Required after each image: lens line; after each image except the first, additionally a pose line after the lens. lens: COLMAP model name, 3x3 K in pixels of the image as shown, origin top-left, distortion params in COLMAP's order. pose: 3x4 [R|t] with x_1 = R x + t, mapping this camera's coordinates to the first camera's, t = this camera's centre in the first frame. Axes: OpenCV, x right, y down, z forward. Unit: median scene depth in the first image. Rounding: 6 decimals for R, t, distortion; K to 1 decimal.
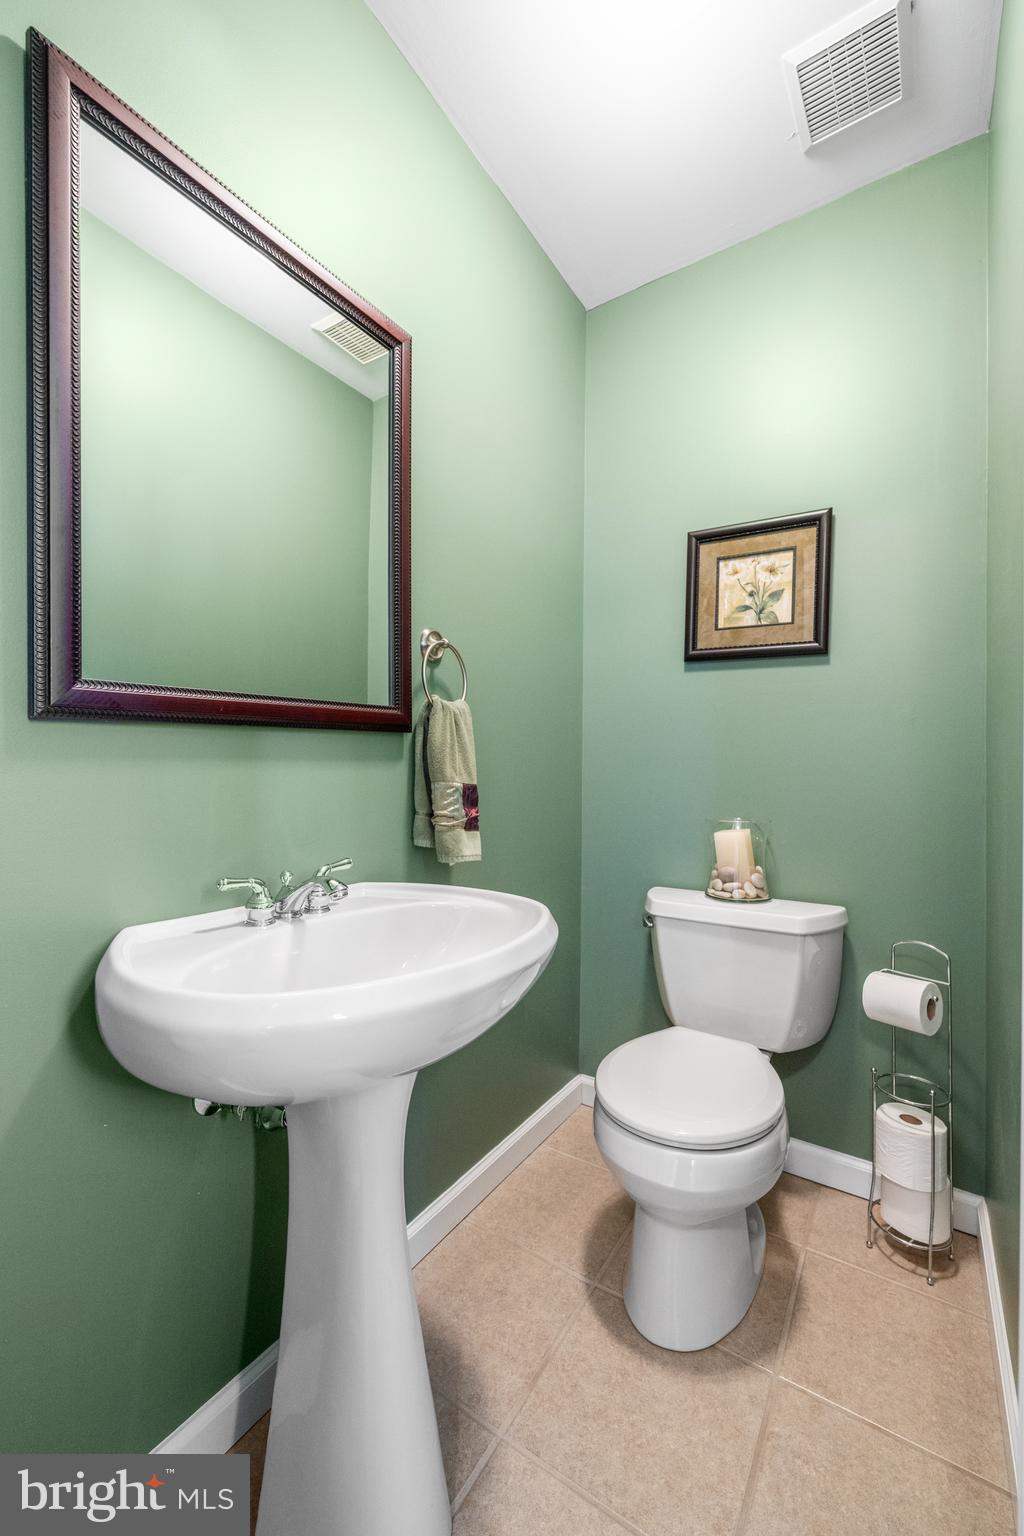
lens RADIAL K [[640.9, 0, 504.2], [0, 640.9, 766.3], [0, 0, 1]] dist [0.000001, 0.000169]
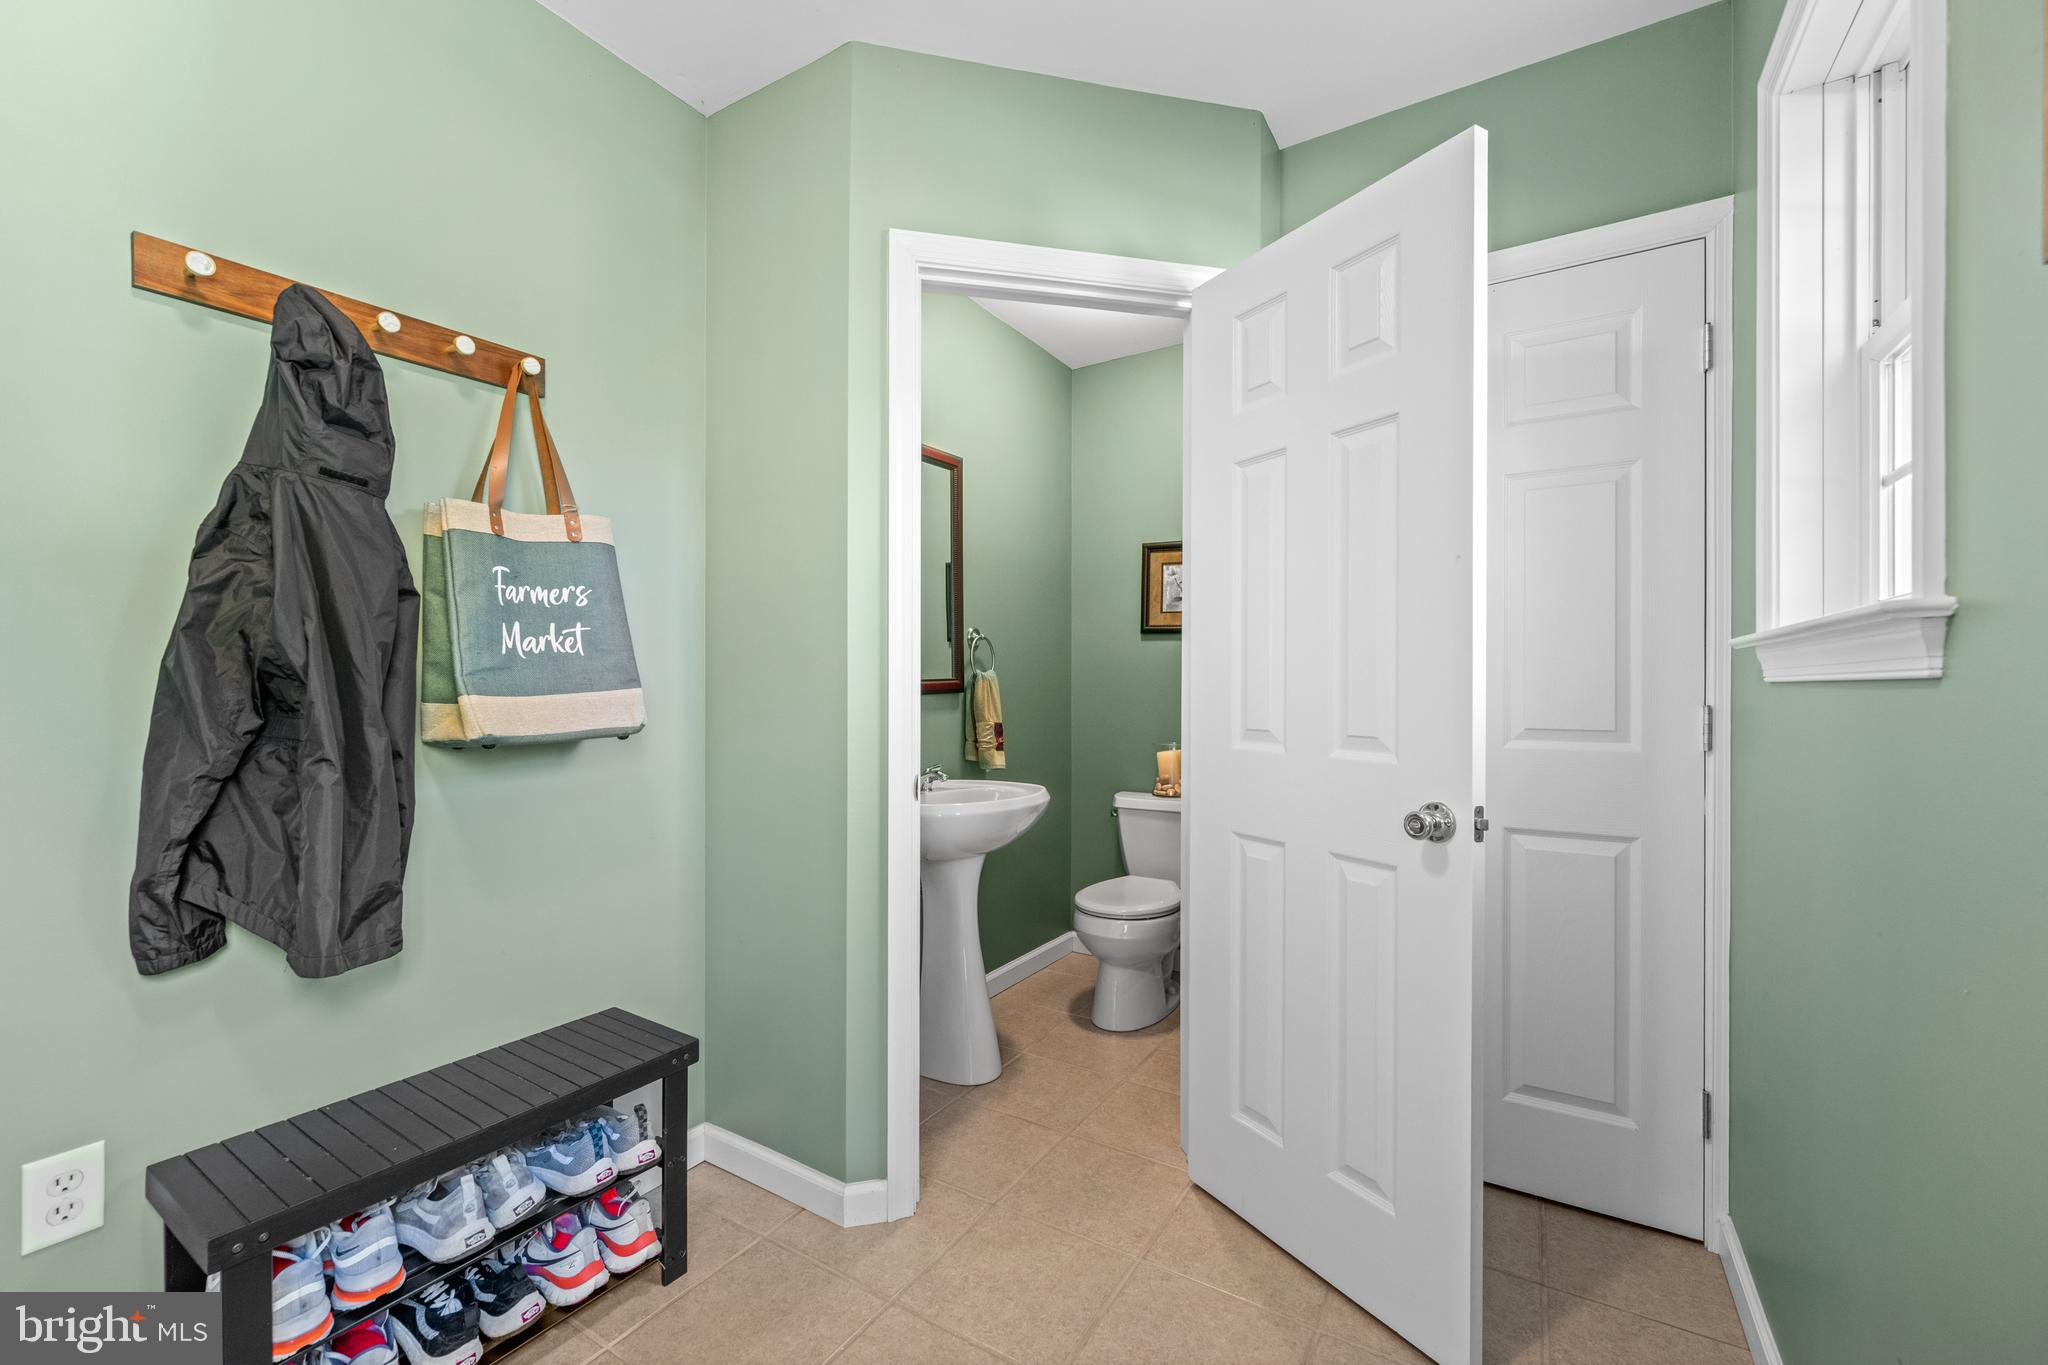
lens RADIAL K [[854.6, 0, 1024.2], [0, 854.6, 685.1], [0, 0, 1]] dist [0.000001, 0.000169]
pose [[0.999325, -0.007313, 0.036008, -0.066485], [0.007241, 0.999972, 0.002108, -0.074187], [-0.036022, -0.001845, 0.999349, -1.227349]]
